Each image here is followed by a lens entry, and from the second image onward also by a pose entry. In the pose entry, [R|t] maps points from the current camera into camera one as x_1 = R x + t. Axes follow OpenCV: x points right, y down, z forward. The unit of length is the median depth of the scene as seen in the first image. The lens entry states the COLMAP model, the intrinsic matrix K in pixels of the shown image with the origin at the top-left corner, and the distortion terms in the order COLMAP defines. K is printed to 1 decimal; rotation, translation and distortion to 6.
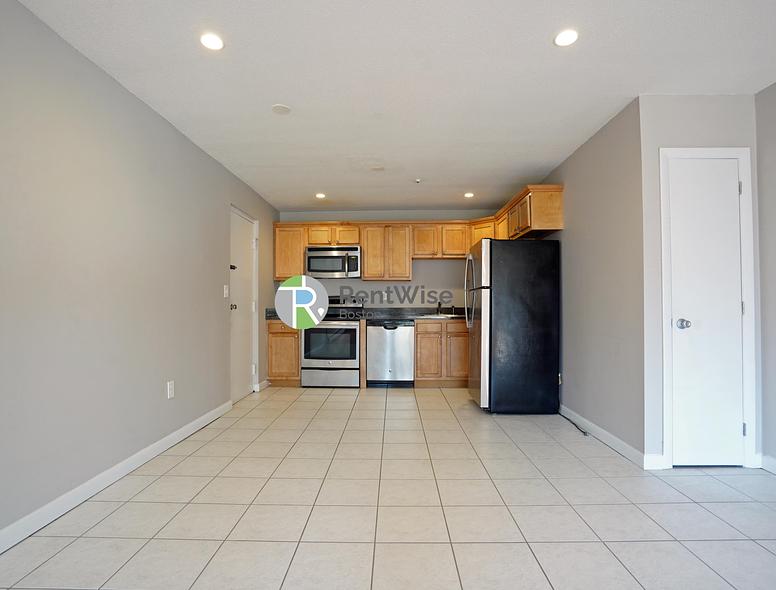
lens RADIAL K [[410.0, 0, 388.6], [0, 410.0, 297.2], [0, 0, 1]] dist [-0.056986, 0.021038]
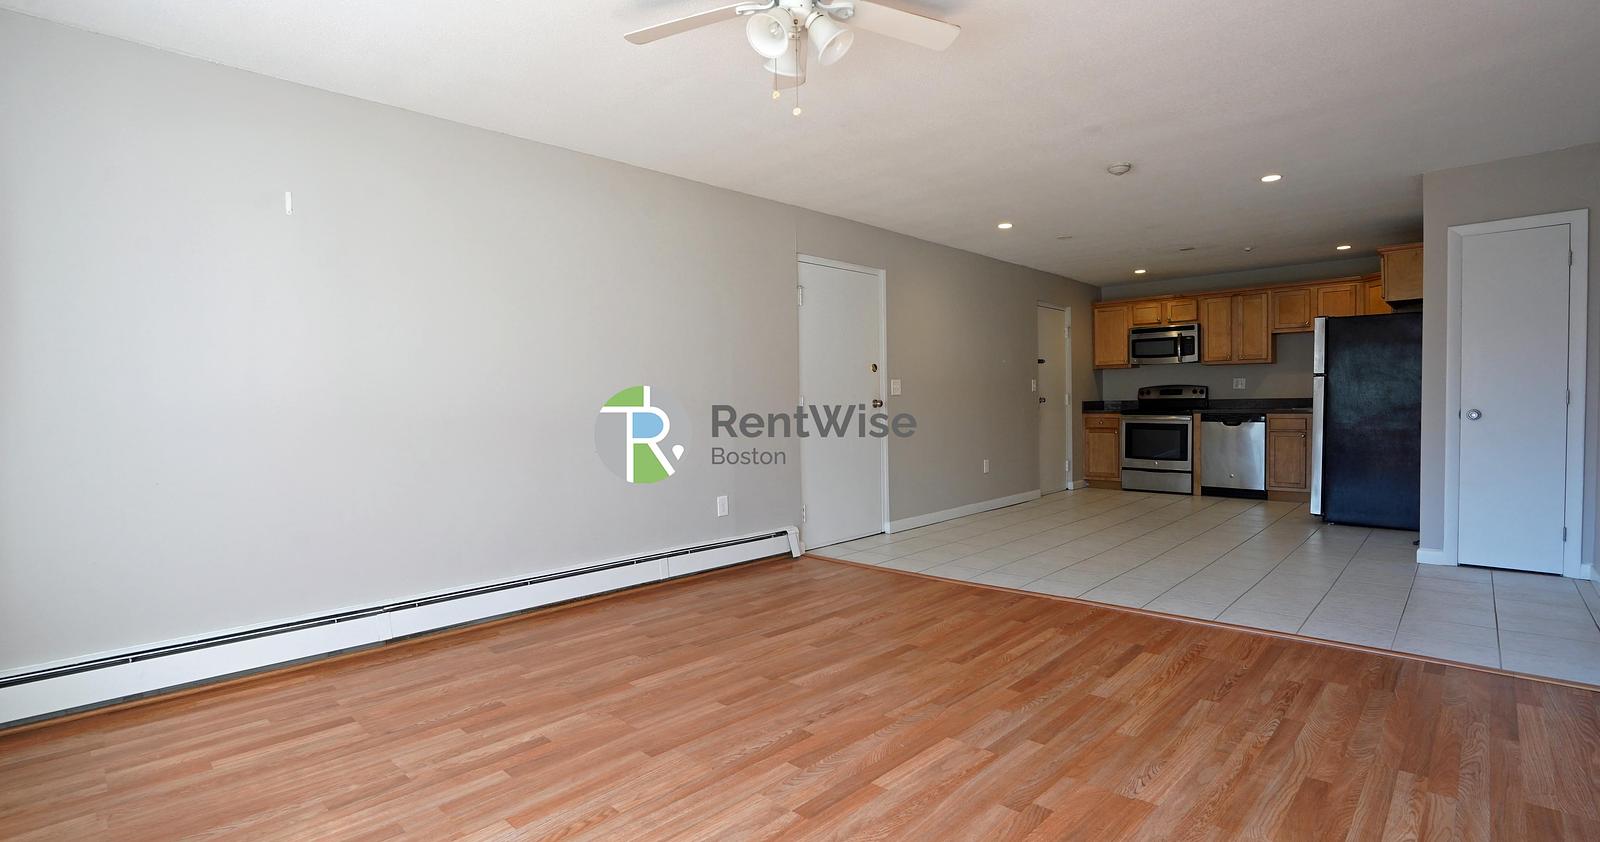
lens RADIAL K [[743.6, 0, 802.0], [0, 743.6, 423.9], [0, 0, 1]] dist [-0.060402, 0.022900]
pose [[0.739112, 0.010688, -0.673498, 0.345760], [0.028338, 0.998495, 0.046944, -0.017107], [0.672987, -0.053783, 0.737697, -0.636730]]
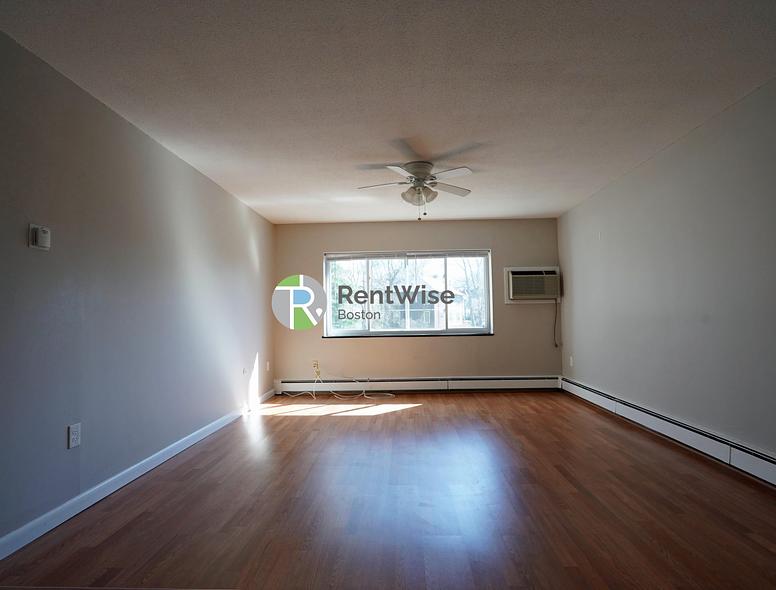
lens RADIAL K [[423.2, 0, 386.0], [0, 423.2, 296.4], [0, 0, 1]] dist [-0.059729, 0.028089]
pose [[-0.999629, 0.020244, 0.018198, 0.102905], [0.018912, 0.997326, -0.070585, 0.005499], [-0.019578, -0.070215, -0.997340, 0.397572]]
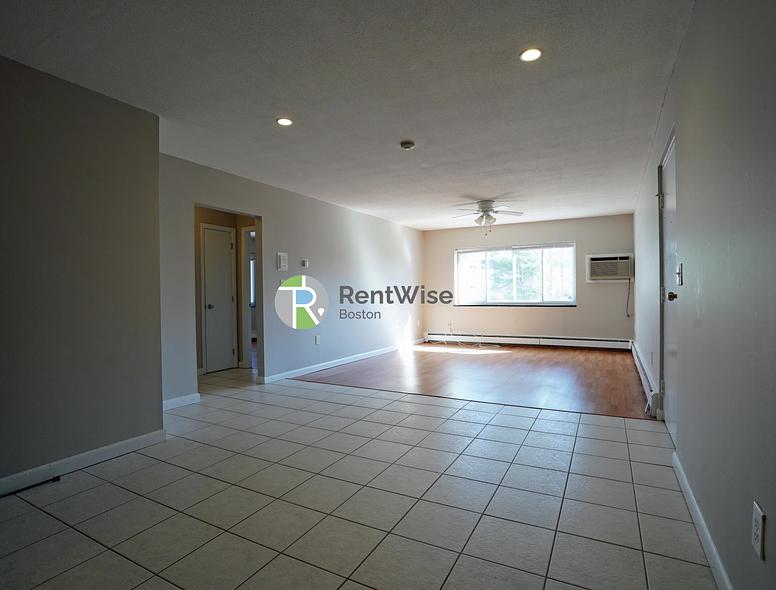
lens RADIAL K [[410.0, 0, 388.6], [0, 410.0, 297.2], [0, 0, 1]] dist [-0.056986, 0.021038]
pose [[-0.887866, 0.008791, 0.460019, -0.235171], [0.004677, 0.999938, -0.010082, 0.013337], [-0.460079, -0.006800, -0.887852, 0.852875]]
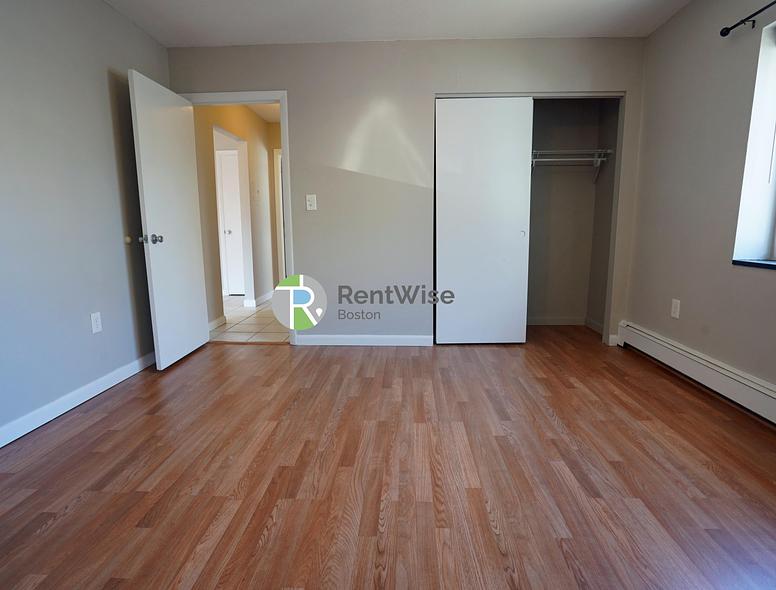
lens RADIAL K [[423.2, 0, 386.0], [0, 423.2, 296.4], [0, 0, 1]] dist [-0.059729, 0.028089]
pose [[-0.999443, 0.013150, 0.030657, 0.248075], [0.017503, 0.989073, 0.146384, 0.010431], [-0.028398, 0.146840, -0.988753, 0.140790]]
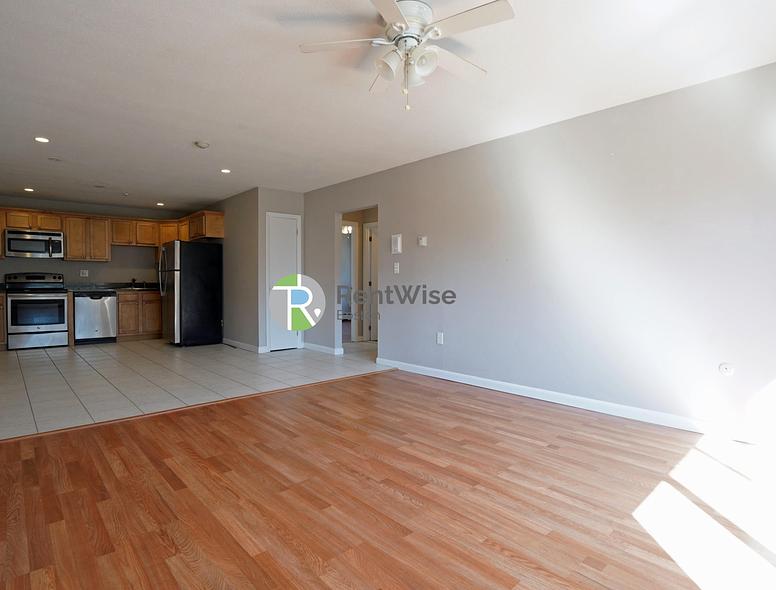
lens RADIAL K [[432.0, 0, 385.5], [0, 432.0, 295.2], [0, 0, 1]] dist [-0.061287, 0.029290]
pose [[0.725645, -0.017684, 0.687842, -0.250880], [-0.017561, 0.998868, 0.044206, -0.010442], [-0.687845, -0.044157, 0.724513, -0.614440]]
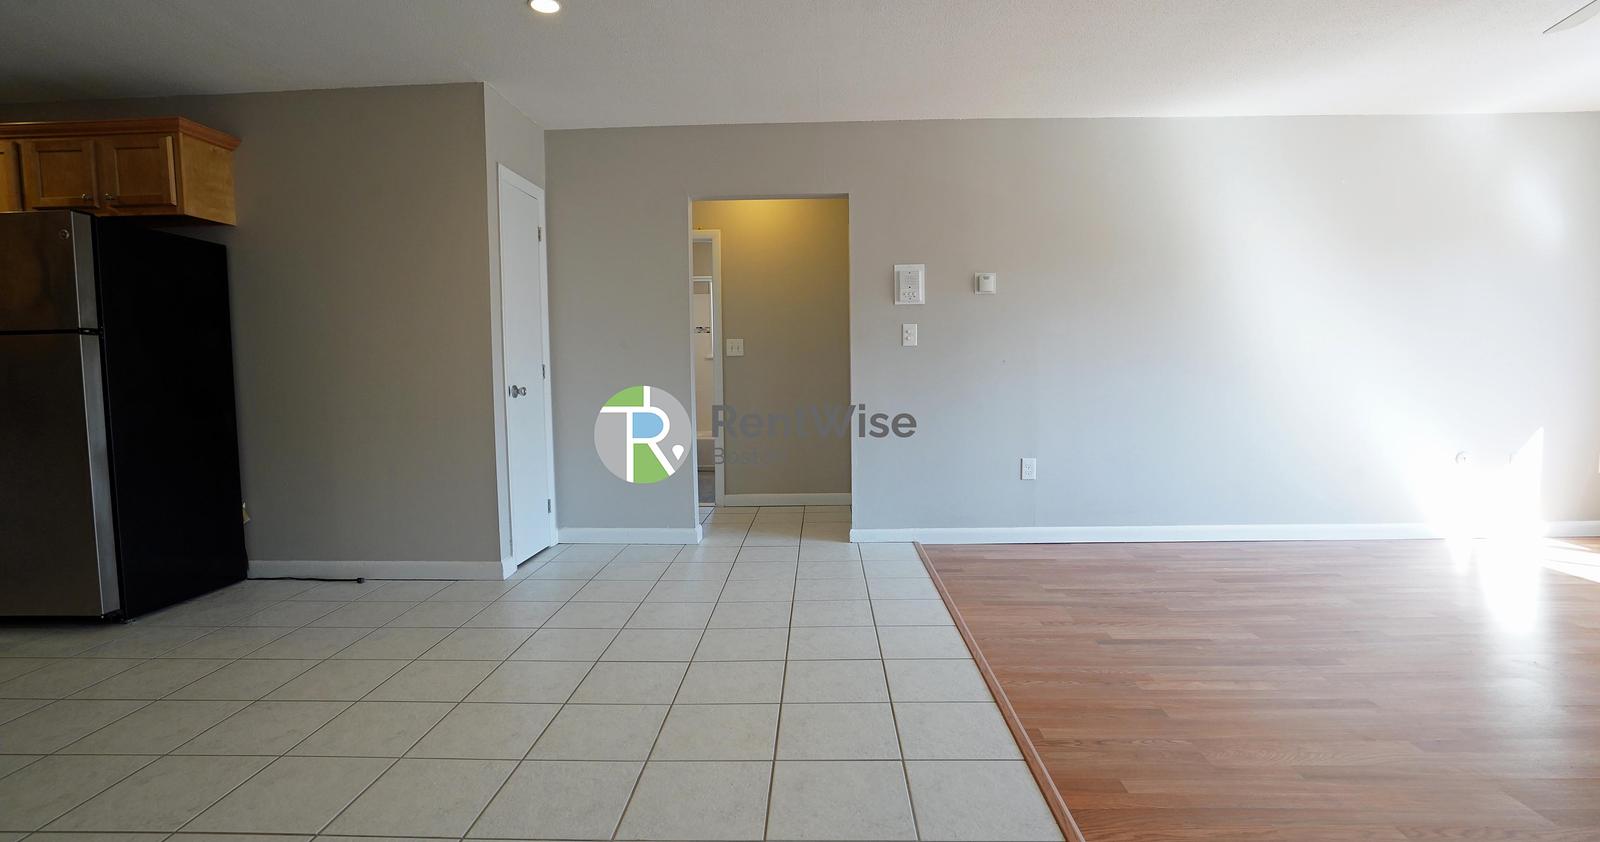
lens RADIAL K [[743.6, 0, 802.0], [0, 743.6, 423.9], [0, 0, 1]] dist [-0.060402, 0.022900]
pose [[0.012242, -0.076206, 0.997017, -0.370309], [-0.008326, 0.997049, 0.076311, 0.006532], [-0.999890, -0.009235, 0.011572, 0.196401]]
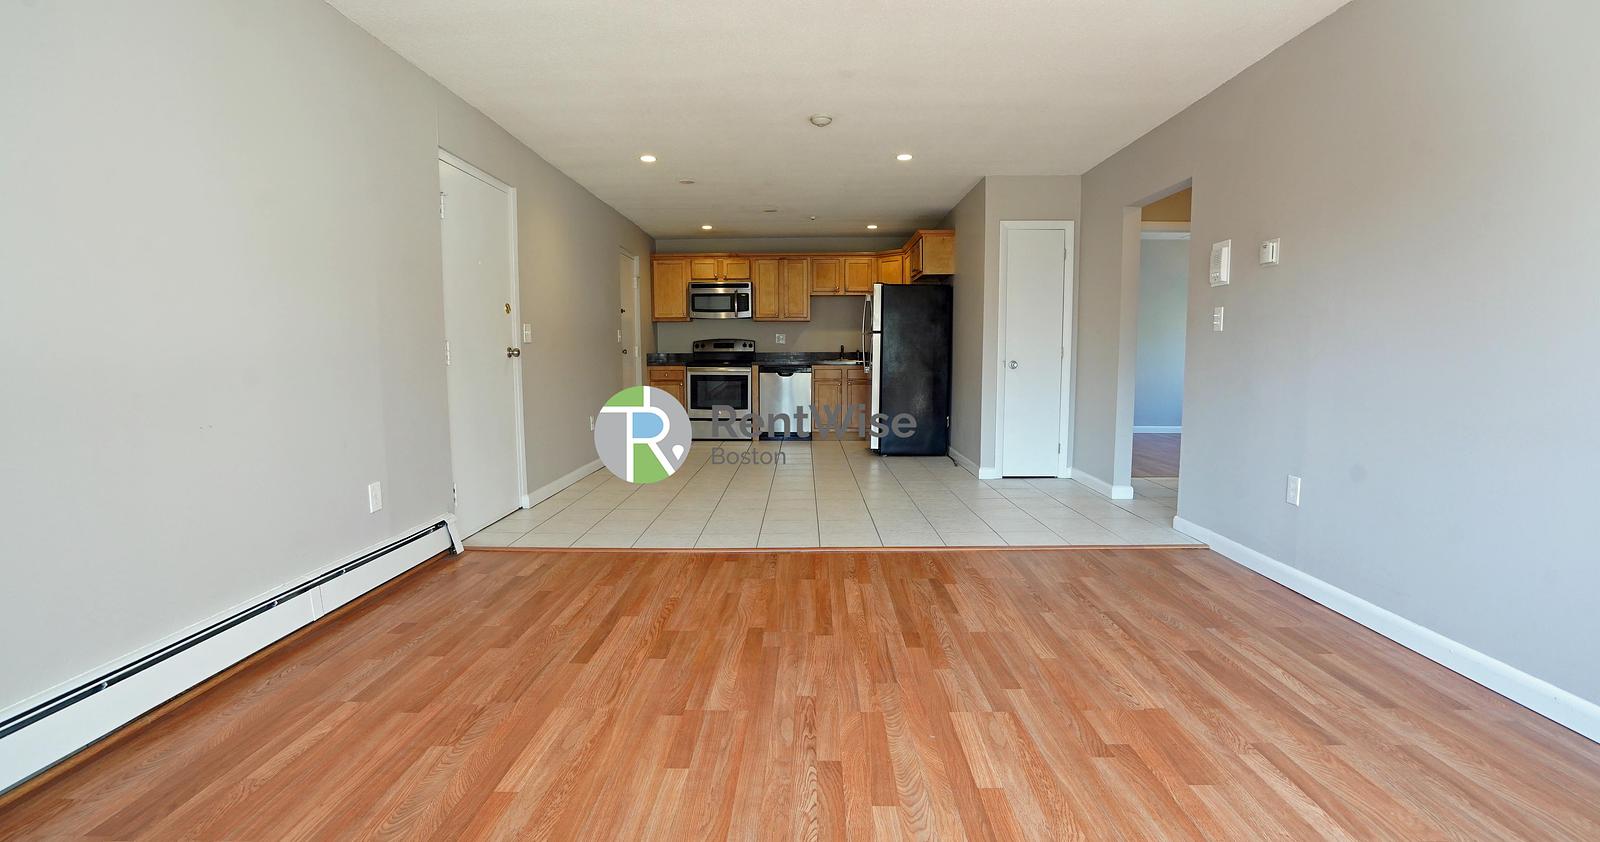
lens RADIAL K [[743.6, 0, 802.0], [0, 743.6, 423.9], [0, 0, 1]] dist [-0.060402, 0.022900]
pose [[0.999954, -0.001114, 0.009521, 0.025459], [-0.000021, 0.992968, 0.118385, -0.011722], [-0.009586, -0.118380, 0.992922, -0.645898]]
